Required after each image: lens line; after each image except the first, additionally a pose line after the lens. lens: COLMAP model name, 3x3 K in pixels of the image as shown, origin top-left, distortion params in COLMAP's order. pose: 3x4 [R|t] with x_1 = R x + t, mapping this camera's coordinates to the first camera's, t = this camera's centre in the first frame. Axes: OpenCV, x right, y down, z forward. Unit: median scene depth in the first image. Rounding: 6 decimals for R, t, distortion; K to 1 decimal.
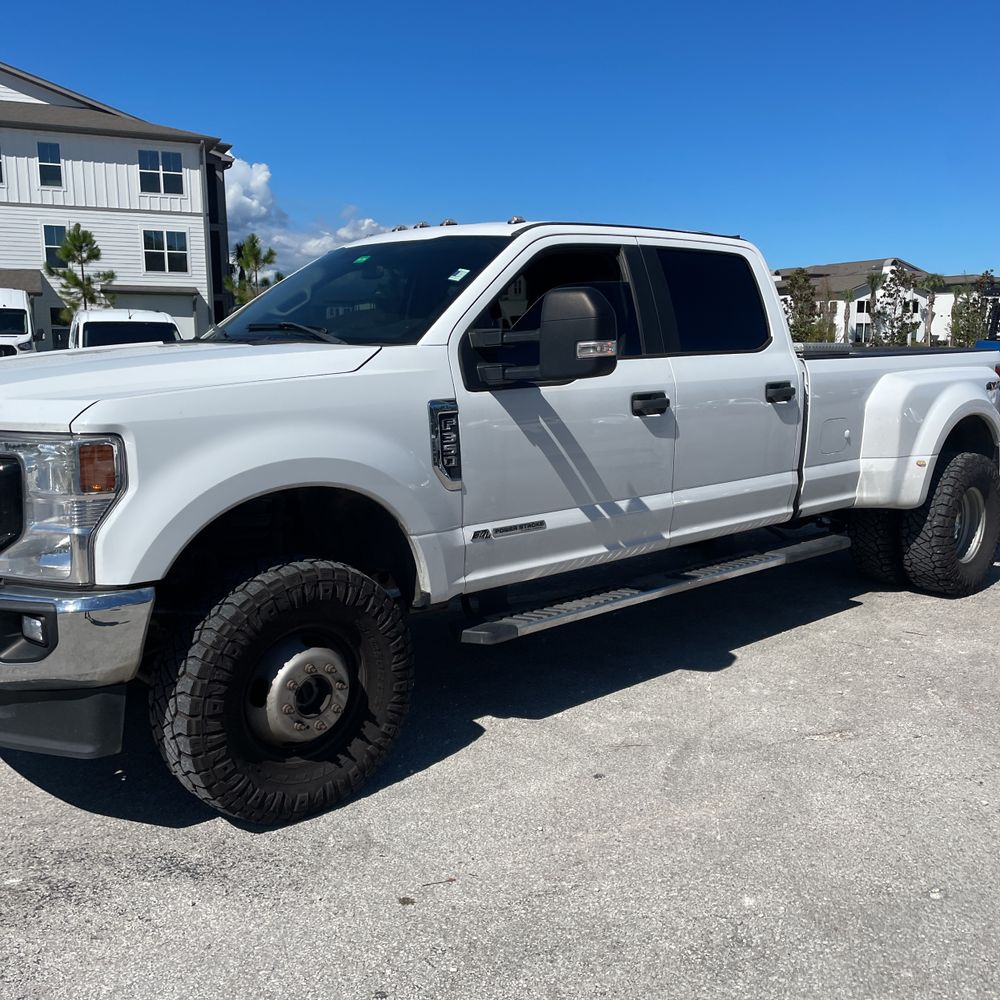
lens RADIAL K [[986.0, 0, 500.0], [0, 986.0, 500.0], [0, 0, 1]] dist [0.108801, -0.154347]
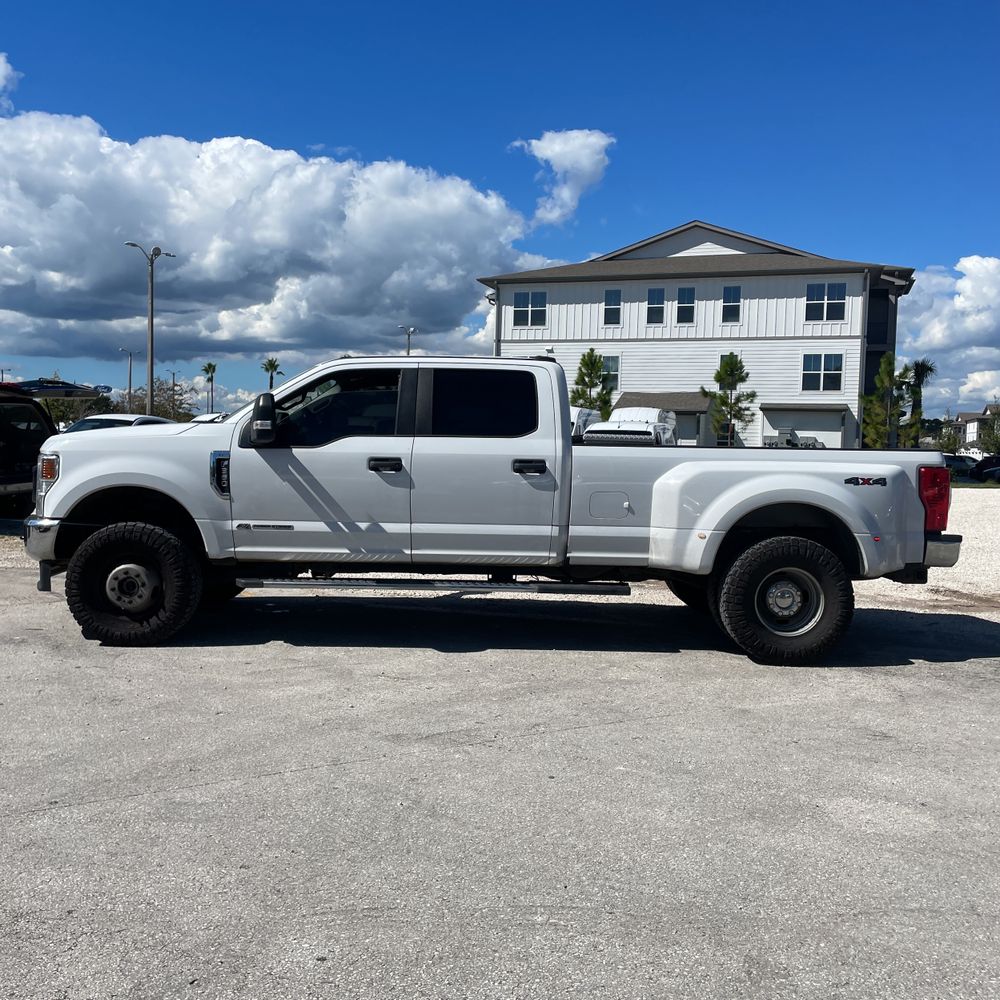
lens RADIAL K [[966.7, 0, 500.0], [0, 966.7, 500.0], [0, 0, 1]] dist [0.106031, -0.150044]
pose [[0.748254, 0.055855, -0.661057, 1.349751], [-0.130776, 0.989316, -0.064436, 0.036681], [0.650395, 0.134665, 0.747564, -0.041610]]
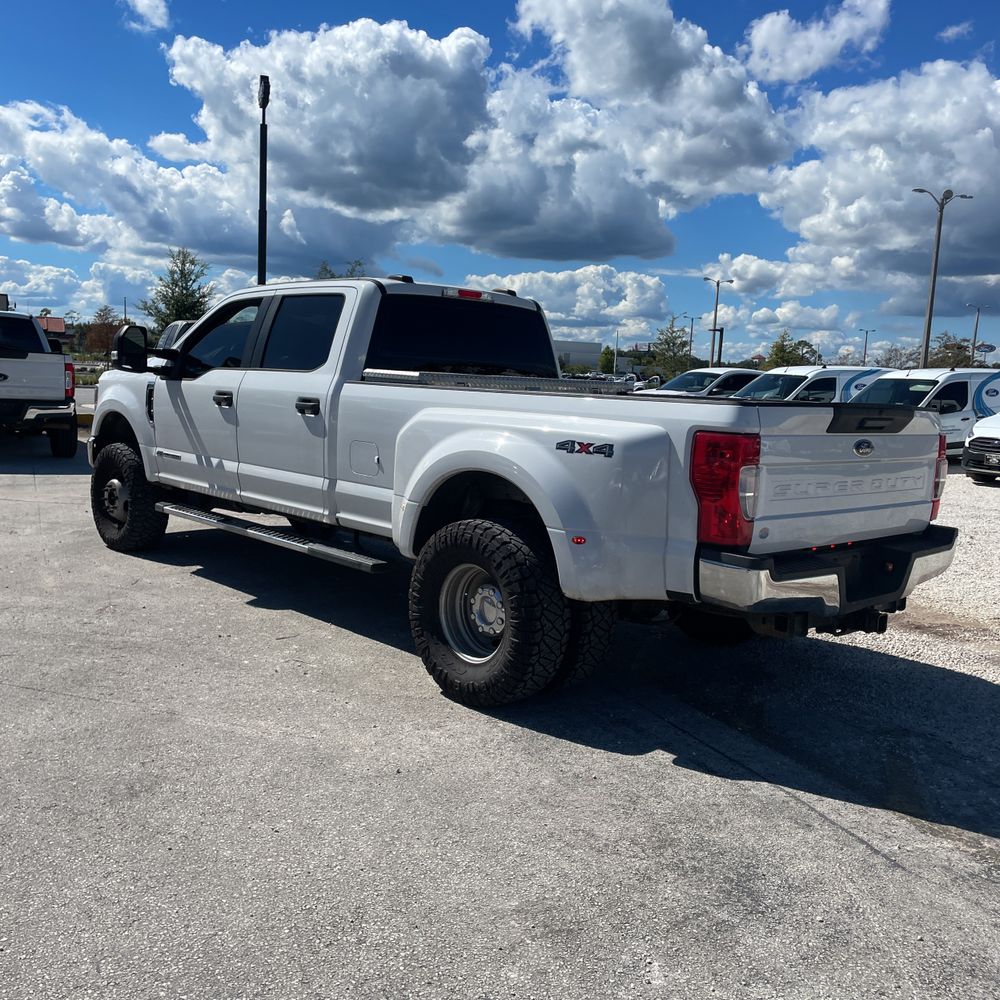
lens RADIAL K [[977.2, 0, 502.5], [0, 977.2, 524.6], [0, 0, 1]] dist [0.112863, -0.167427]
pose [[0.030748, 0.151984, -0.987905, 1.729572], [-0.209128, 0.967475, 0.142331, -0.219785], [0.977405, 0.202222, 0.061532, 1.389836]]
